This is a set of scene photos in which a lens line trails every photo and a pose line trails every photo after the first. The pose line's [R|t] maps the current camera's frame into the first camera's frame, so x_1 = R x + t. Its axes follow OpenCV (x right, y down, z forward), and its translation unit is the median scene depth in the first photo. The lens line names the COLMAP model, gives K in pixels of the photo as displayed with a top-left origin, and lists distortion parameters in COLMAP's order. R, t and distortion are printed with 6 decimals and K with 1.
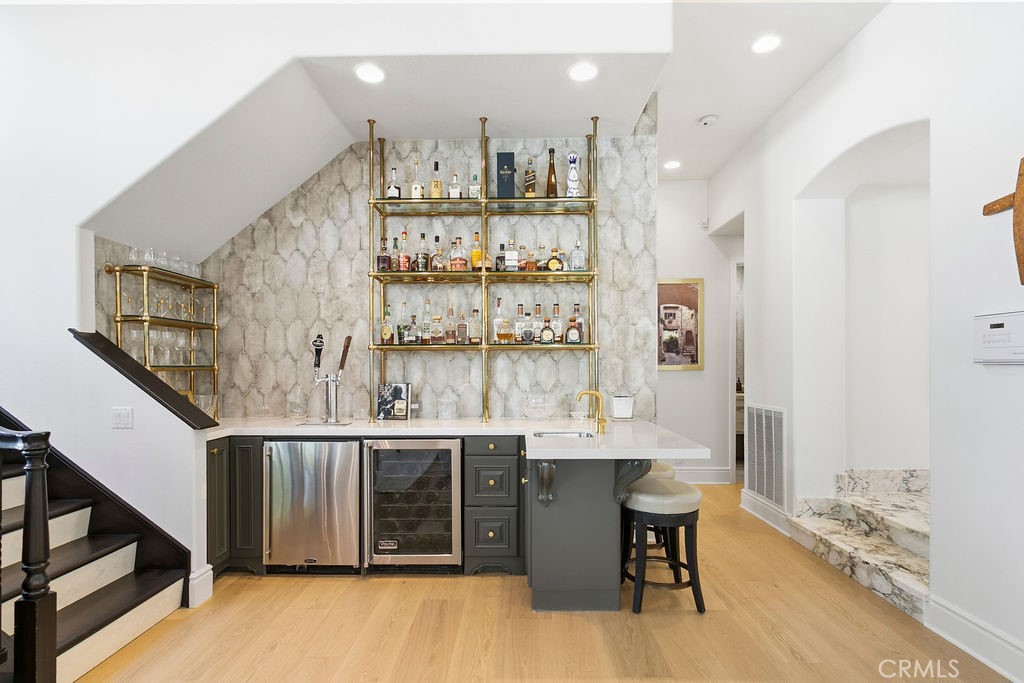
lens RADIAL K [[486.1, 0, 508.7], [0, 486.1, 370.4], [0, 0, 1]] dist [0.007901, -0.004048]
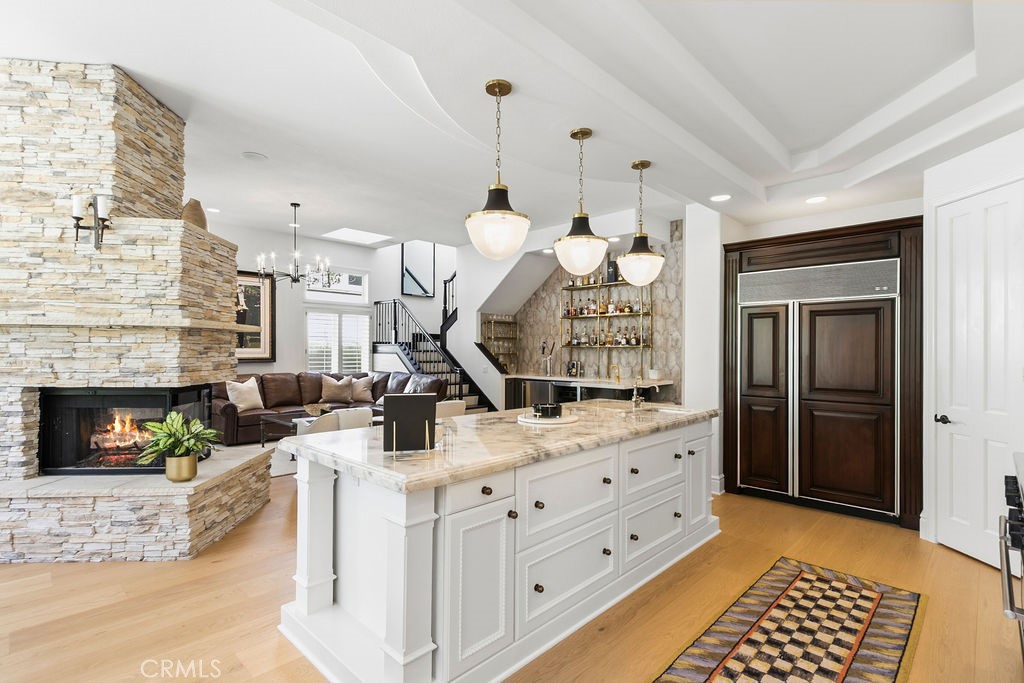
lens RADIAL K [[486.1, 0, 512.6], [0, 486.1, 350.3], [0, 0, 1]] dist [0.007901, -0.004048]
pose [[0.732827, 0.006369, -0.680386, 1.174766], [-0.013123, 0.999902, -0.004774, -0.012167], [0.680289, 0.012427, 0.732839, -0.954027]]
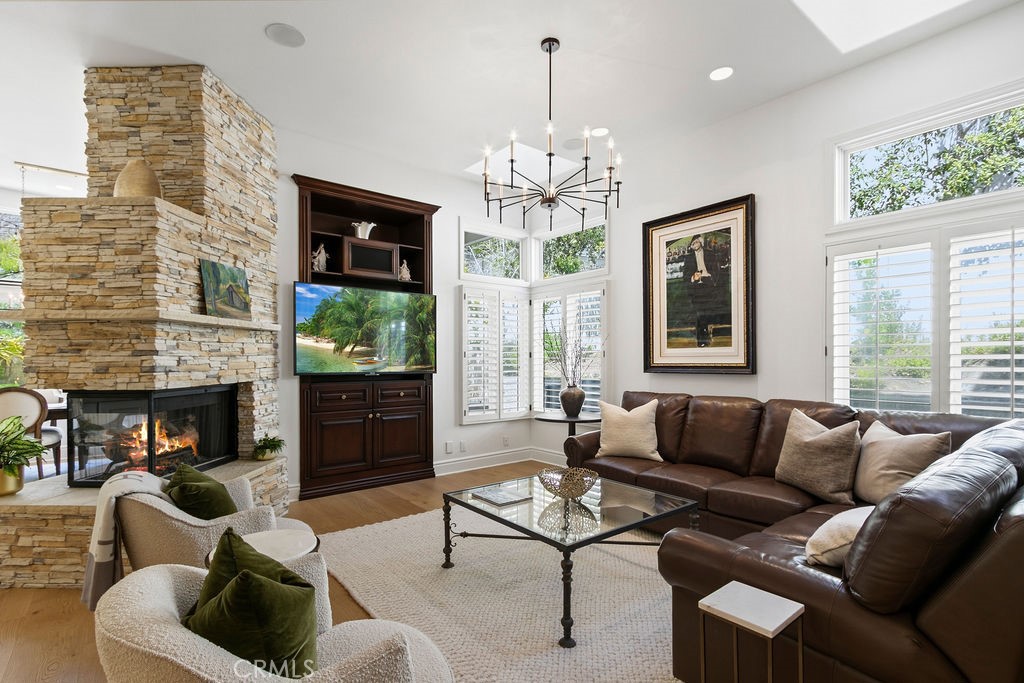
lens RADIAL K [[486.1, 0, 509.3], [0, 486.1, 361.0], [0, 0, 1]] dist [0.007901, -0.004048]
pose [[-0.773250, 0.007383, -0.634059, -0.042225], [-0.000922, 0.999918, 0.012767, 0.003027], [0.634101, 0.010457, -0.773179, 0.452807]]
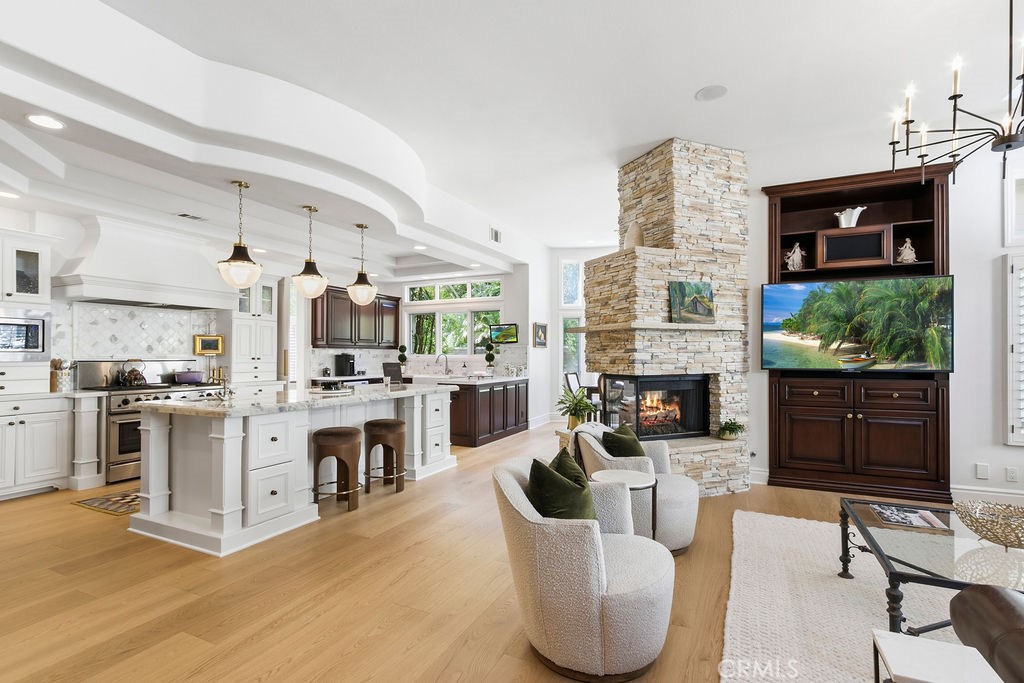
lens RADIAL K [[486.1, 0, 509.5], [0, 486.1, 352.8], [0, 0, 1]] dist [0.007901, -0.004048]
pose [[-0.907579, 0.004972, 0.419852, -0.325843], [0.006293, 0.999979, 0.001761, 0.001854], [-0.419835, 0.004240, -0.907591, 0.678092]]
